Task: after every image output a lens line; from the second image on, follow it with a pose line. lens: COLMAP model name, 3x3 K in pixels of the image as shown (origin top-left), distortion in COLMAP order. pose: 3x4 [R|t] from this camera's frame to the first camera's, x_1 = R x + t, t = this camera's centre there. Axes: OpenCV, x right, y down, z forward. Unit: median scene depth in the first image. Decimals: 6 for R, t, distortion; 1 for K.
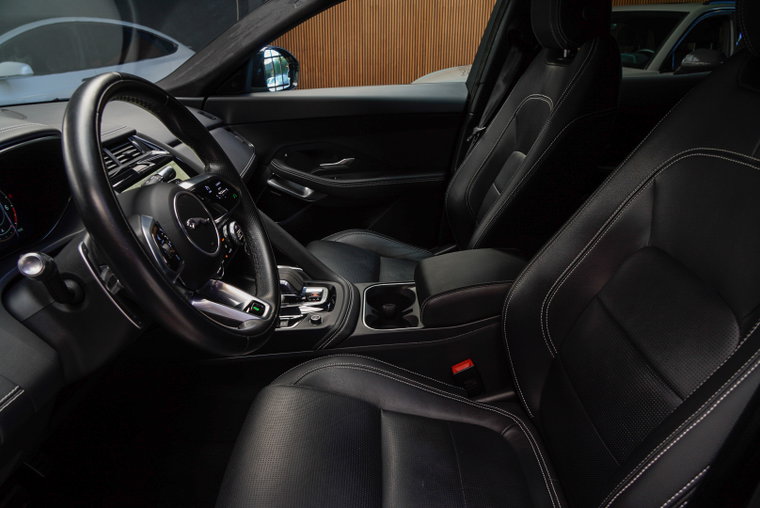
lens RADIAL K [[530.1, 0, 380.0], [0, 530.1, 254.0], [0, 0, 1]] dist [-0.109850, 0.067491]
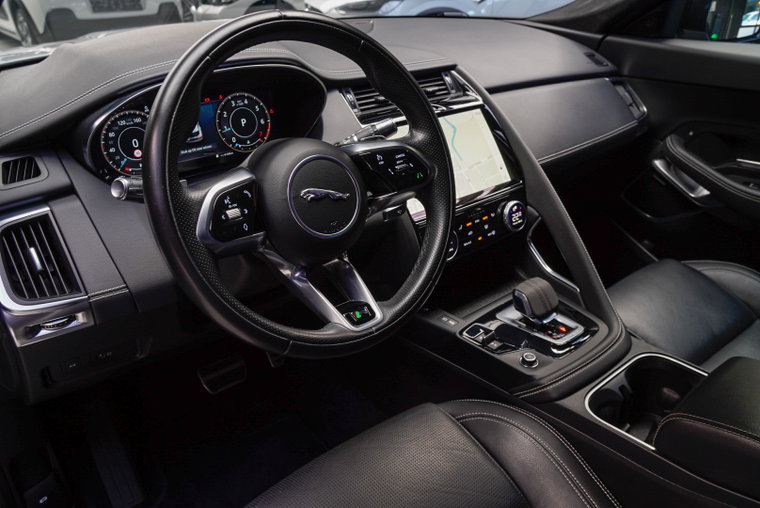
lens RADIAL K [[615.8, 0, 380.9], [0, 615.8, 256.4], [0, 0, 1]] dist [-0.110587, 0.140362]
pose [[0.642127, 0.373443, -0.669487, 0.174514], [-0.309359, 0.925286, 0.219413, -0.088411], [0.701405, 0.066221, 0.709680, 0.142579]]
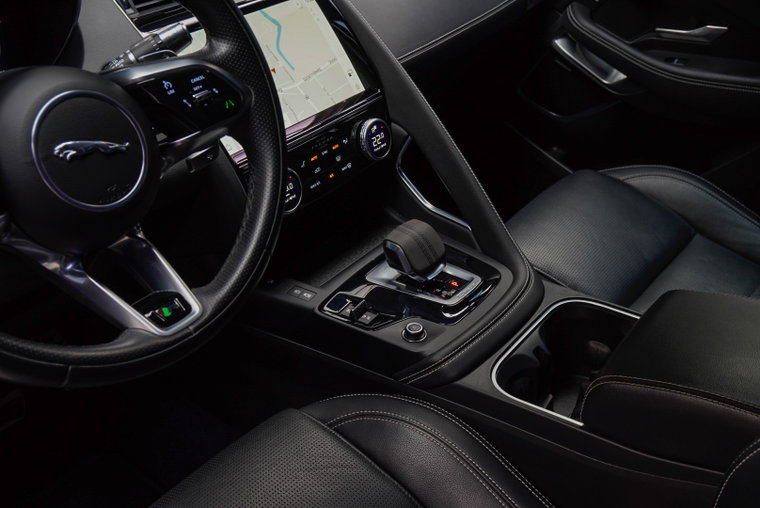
lens RADIAL K [[839.7, 0, 382.0], [0, 839.7, 256.1], [0, 0, 1]] dist [-0.031056, 0.195223]
pose [[0.799091, 0.327639, -0.504089, 0.178418], [-0.234030, 0.941842, 0.241173, -0.102773], [0.553790, -0.074748, 0.829295, 0.154285]]
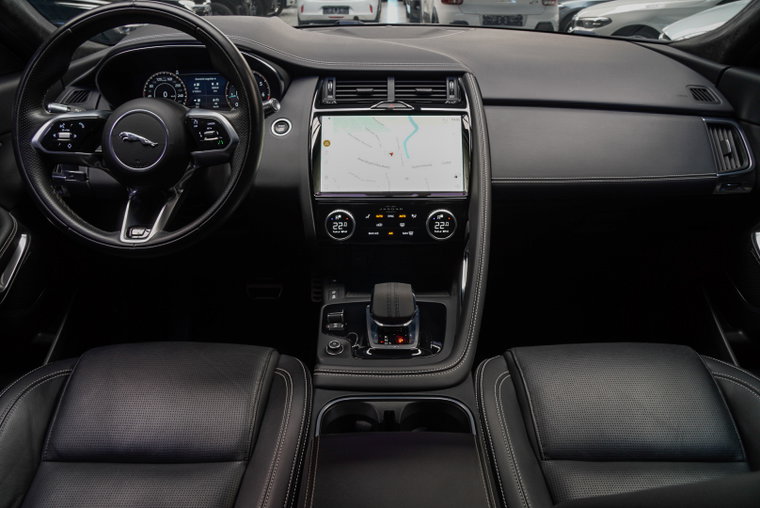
lens RADIAL K [[530.1, 0, 380.0], [0, 530.1, 254.0], [0, 0, 1]] dist [-0.109850, 0.067491]
pose [[-0.010619, 0.495162, -0.868736, 0.316581], [-0.375149, 0.803353, 0.462480, -0.240738], [0.926904, 0.330816, 0.177228, 0.561332]]
